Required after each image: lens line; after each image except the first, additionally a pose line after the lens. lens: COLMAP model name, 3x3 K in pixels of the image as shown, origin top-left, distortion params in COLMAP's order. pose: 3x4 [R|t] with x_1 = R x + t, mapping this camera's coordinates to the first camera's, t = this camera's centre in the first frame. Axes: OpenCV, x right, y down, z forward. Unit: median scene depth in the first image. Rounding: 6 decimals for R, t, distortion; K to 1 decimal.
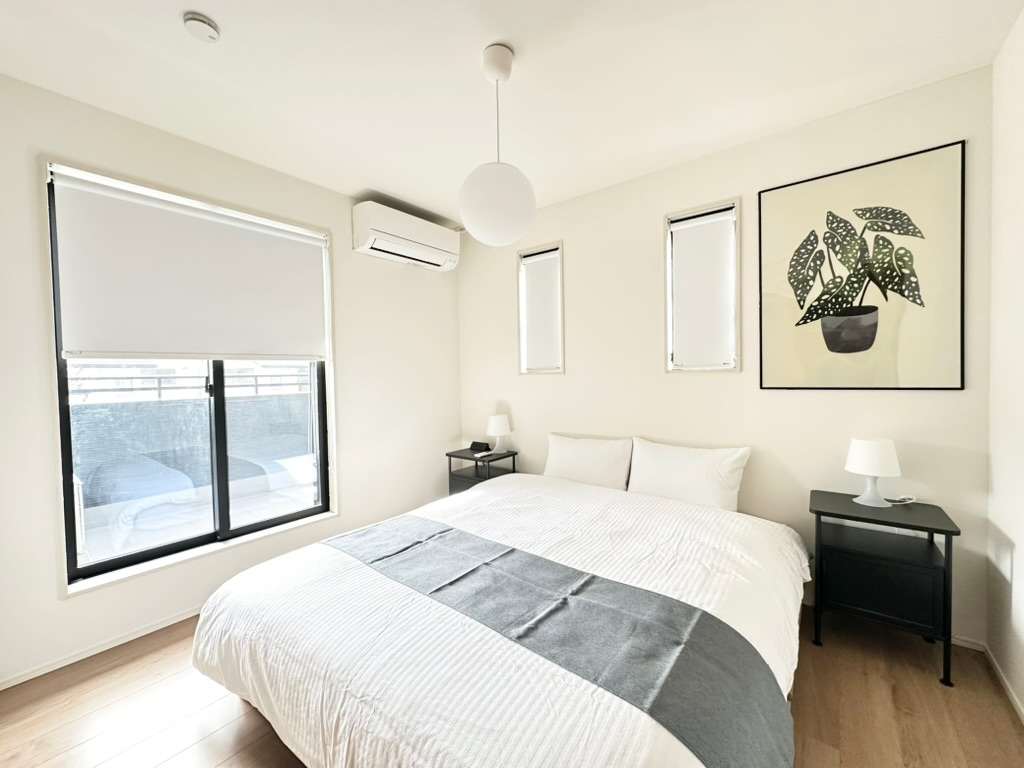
lens RADIAL K [[407.0, 0, 509.6], [0, 407.0, 383.6], [0, 0, 1]] dist [-0.001022, -0.000019]
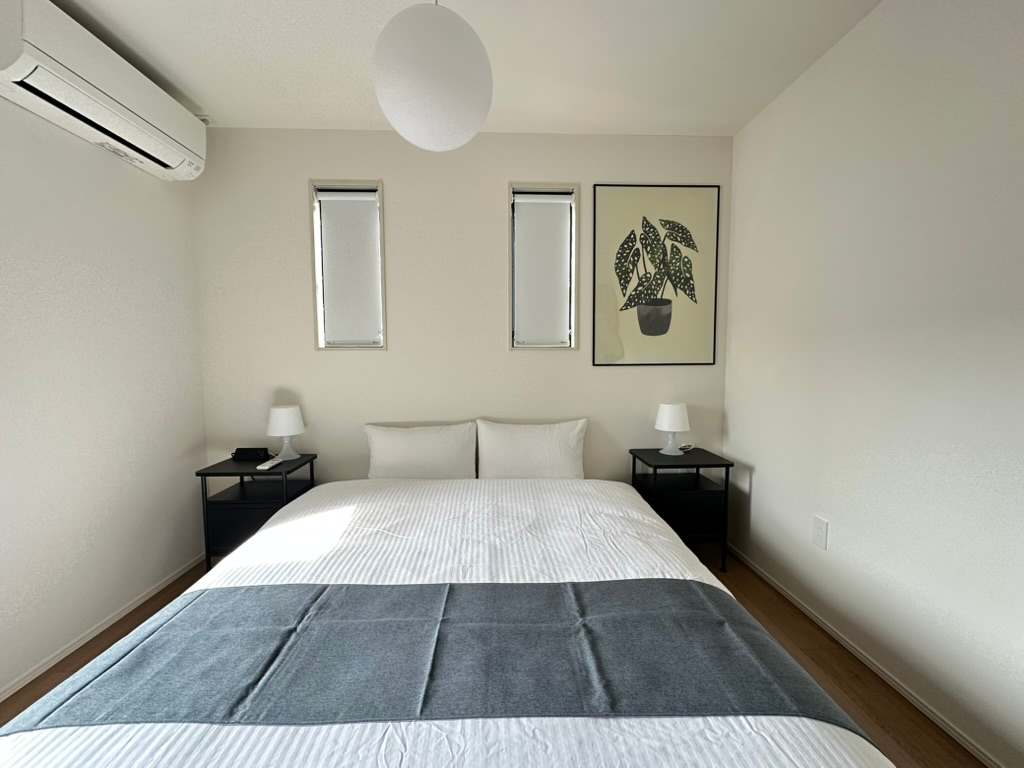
lens RADIAL K [[408.7, 0, 512.0], [0, 408.7, 384.0], [0, 0, 1]] dist [-0.001370, -0.000151]
pose [[0.760339, -0.032637, 0.648705, -0.308341], [0.005700, 0.999034, 0.043581, 0.014727], [-0.649501, -0.029439, 0.759791, 0.326050]]
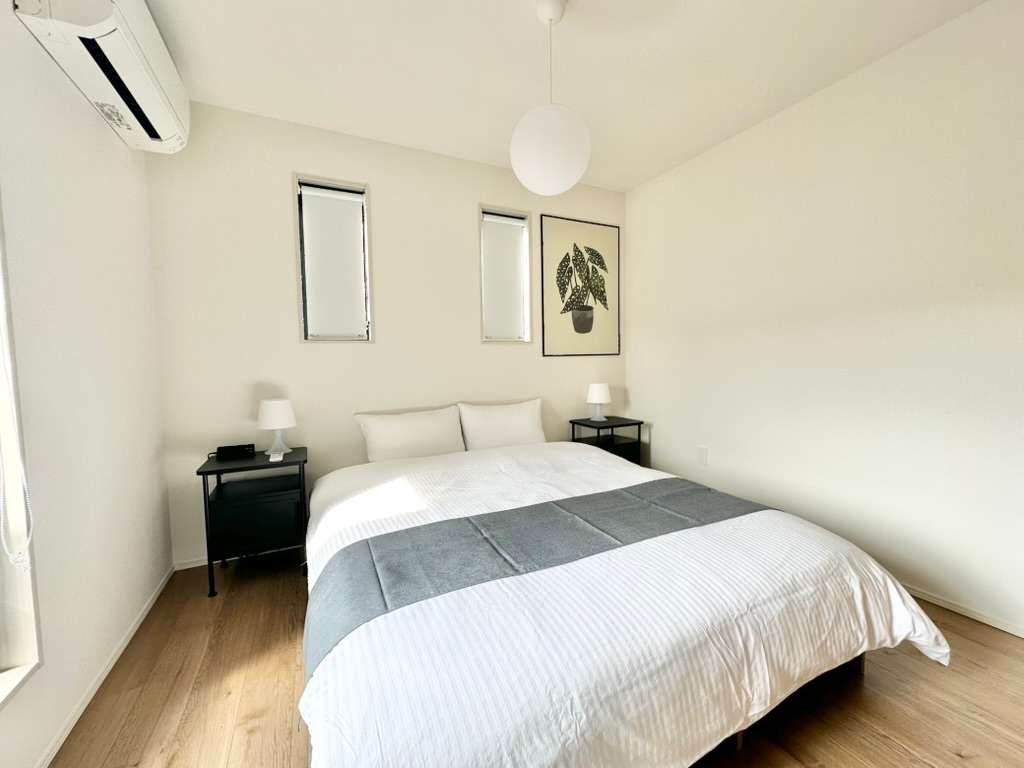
lens RADIAL K [[410.1, 0, 512.0], [0, 410.1, 384.0], [0, 0, 1]] dist [-0.000984, -0.000153]
pose [[0.426528, -0.047573, 0.903222, -0.796920], [0.027460, 0.998837, 0.039641, 0.055939], [-0.904057, 0.007894, 0.427339, 0.544596]]
